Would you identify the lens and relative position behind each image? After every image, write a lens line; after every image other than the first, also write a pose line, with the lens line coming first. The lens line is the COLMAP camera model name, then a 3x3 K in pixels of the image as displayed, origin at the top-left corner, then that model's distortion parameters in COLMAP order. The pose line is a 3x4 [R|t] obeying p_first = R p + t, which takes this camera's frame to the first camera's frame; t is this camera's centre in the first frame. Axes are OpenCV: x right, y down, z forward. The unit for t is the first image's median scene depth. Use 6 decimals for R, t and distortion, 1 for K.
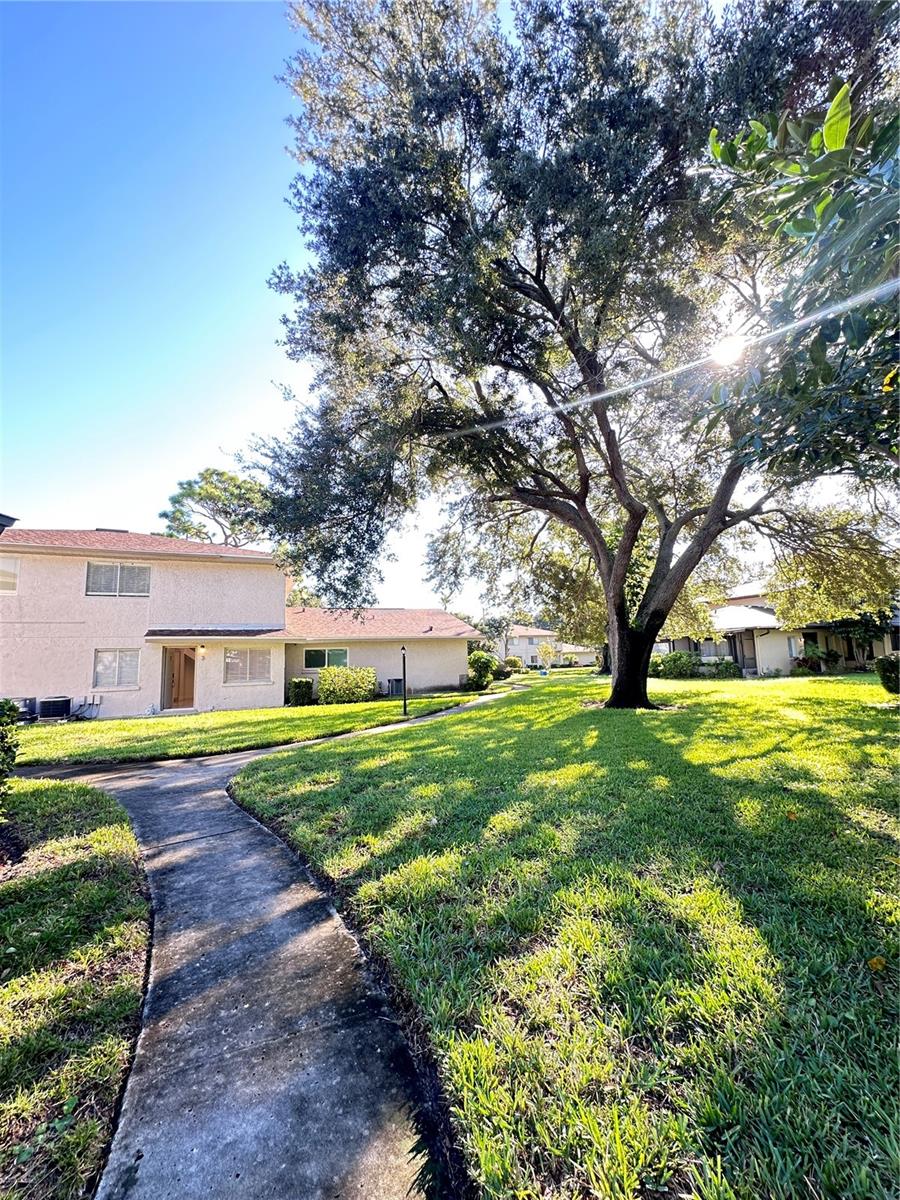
lens RADIAL K [[483.0, 0, 450.0], [0, 483.0, 600.0], [0, 0, 1]] dist [-0.000802, -0.000085]
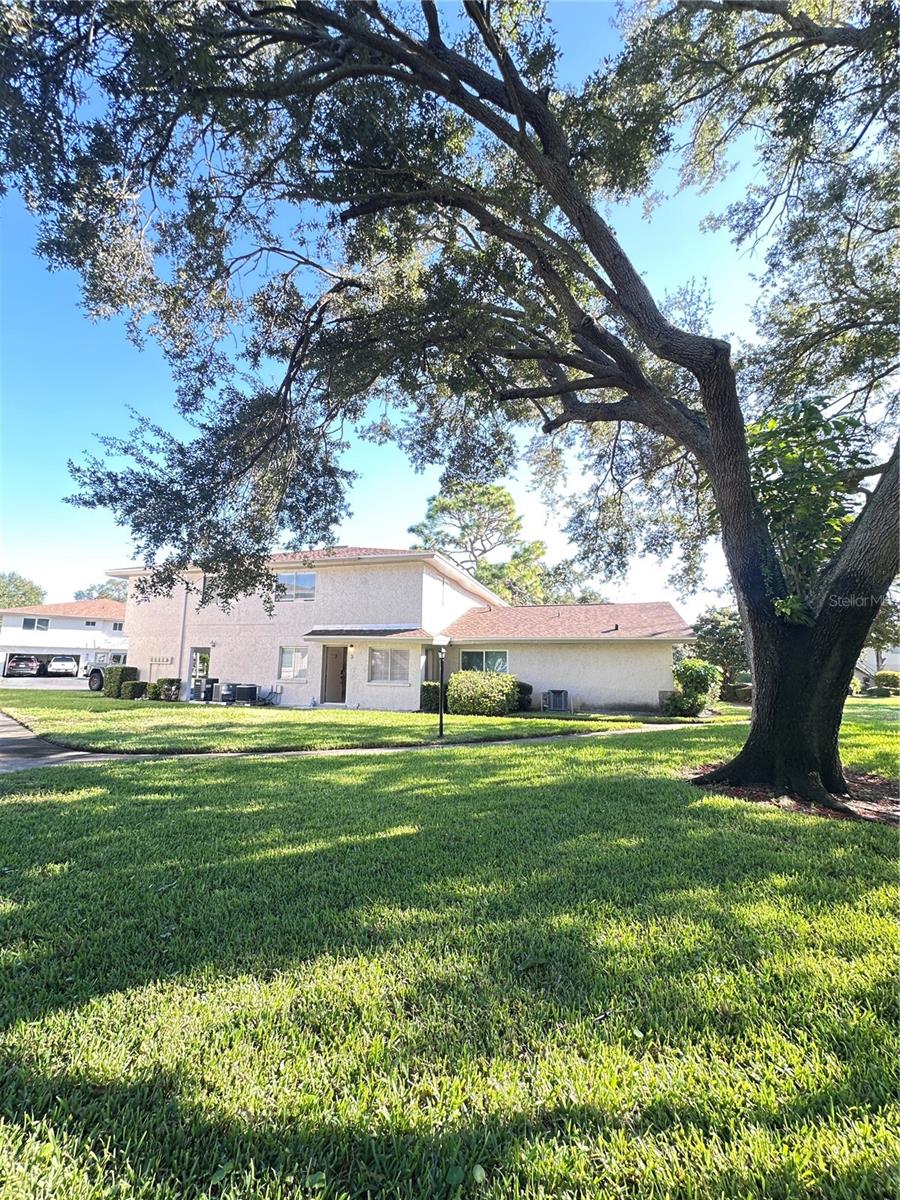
lens RADIAL K [[483.0, 0, 450.0], [0, 483.0, 600.0], [0, 0, 1]] dist [-0.000802, -0.000085]
pose [[0.757603, -0.046527, -0.651055, 0.335572], [0.043018, 0.998847, -0.021324, 0.027842], [0.651297, -0.011852, 0.758731, 0.335312]]
